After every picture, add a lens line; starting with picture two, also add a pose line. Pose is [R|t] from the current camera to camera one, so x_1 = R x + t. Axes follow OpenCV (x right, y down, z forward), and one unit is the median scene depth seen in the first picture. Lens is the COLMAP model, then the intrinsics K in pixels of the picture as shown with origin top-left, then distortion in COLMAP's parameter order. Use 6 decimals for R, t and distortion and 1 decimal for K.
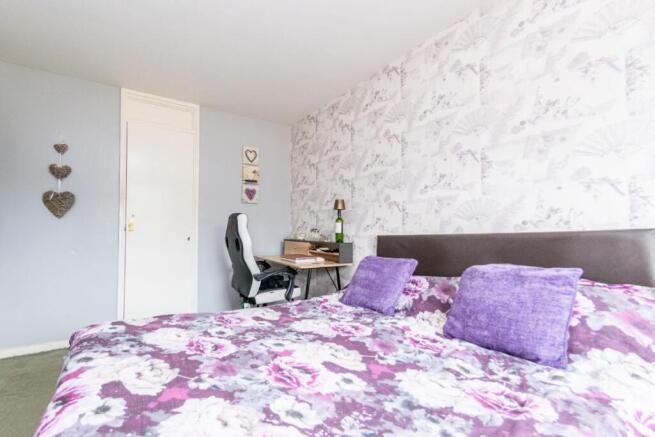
lens RADIAL K [[272.7, 0, 298.6], [0, 272.7, 228.0], [0, 0, 1]] dist [0.001012, 0.000117]
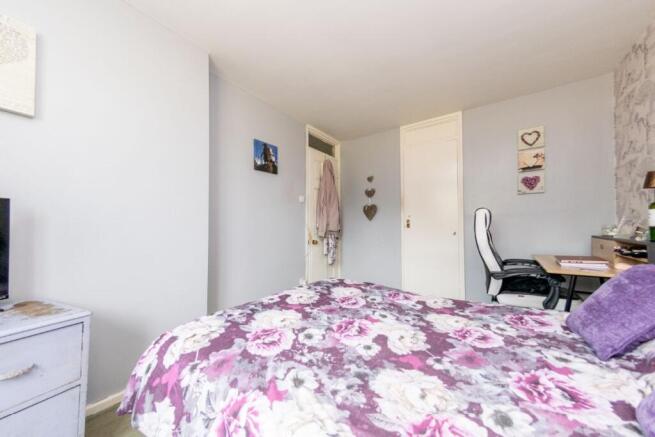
lens RADIAL K [[239.7, 0, 323.3], [0, 239.7, 226.6], [0, 0, 1]] dist [0.001681, -0.000062]
pose [[0.421077, -0.017947, -0.906847, 0.536790], [0.025800, 0.999637, -0.007804, 0.008051], [0.906658, -0.020110, 0.421387, 0.183033]]
